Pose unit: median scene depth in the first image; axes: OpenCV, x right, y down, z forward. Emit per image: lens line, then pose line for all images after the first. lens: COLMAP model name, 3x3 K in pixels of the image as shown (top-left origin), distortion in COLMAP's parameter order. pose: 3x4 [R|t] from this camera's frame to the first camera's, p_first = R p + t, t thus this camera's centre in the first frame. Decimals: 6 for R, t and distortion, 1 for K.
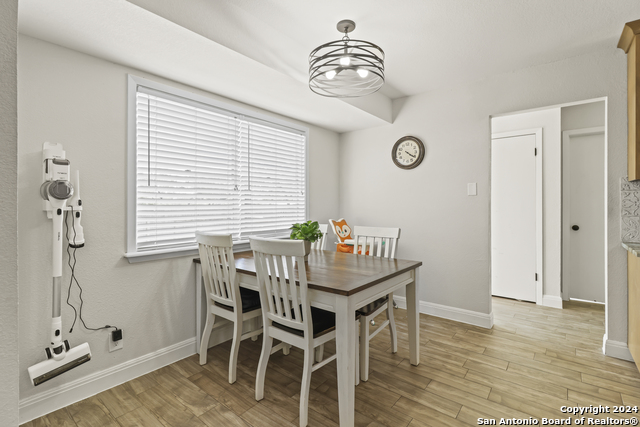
lens RADIAL K [[298.2, 0, 316.2], [0, 298.2, 204.5], [0, 0, 1]] dist [-0.000268, -0.000980]
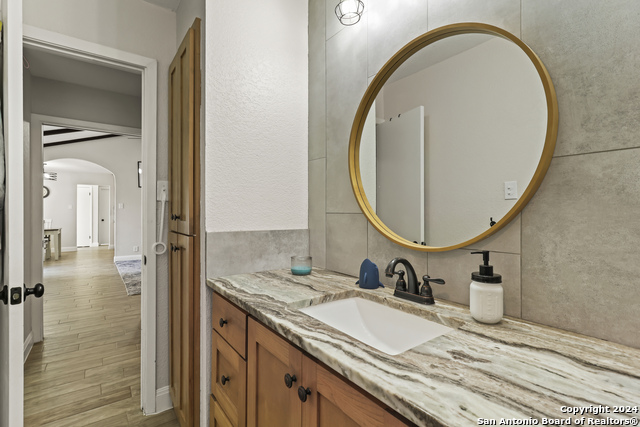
lens RADIAL K [[298.2, 0, 321.1], [0, 298.2, 211.0], [0, 0, 1]] dist [-0.000268, -0.000980]
pose [[0.234658, 0.006665, 0.972055, -3.034834], [-0.005959, 0.999968, -0.005417, -0.018020], [-0.972060, -0.004521, 0.234690, -3.643954]]
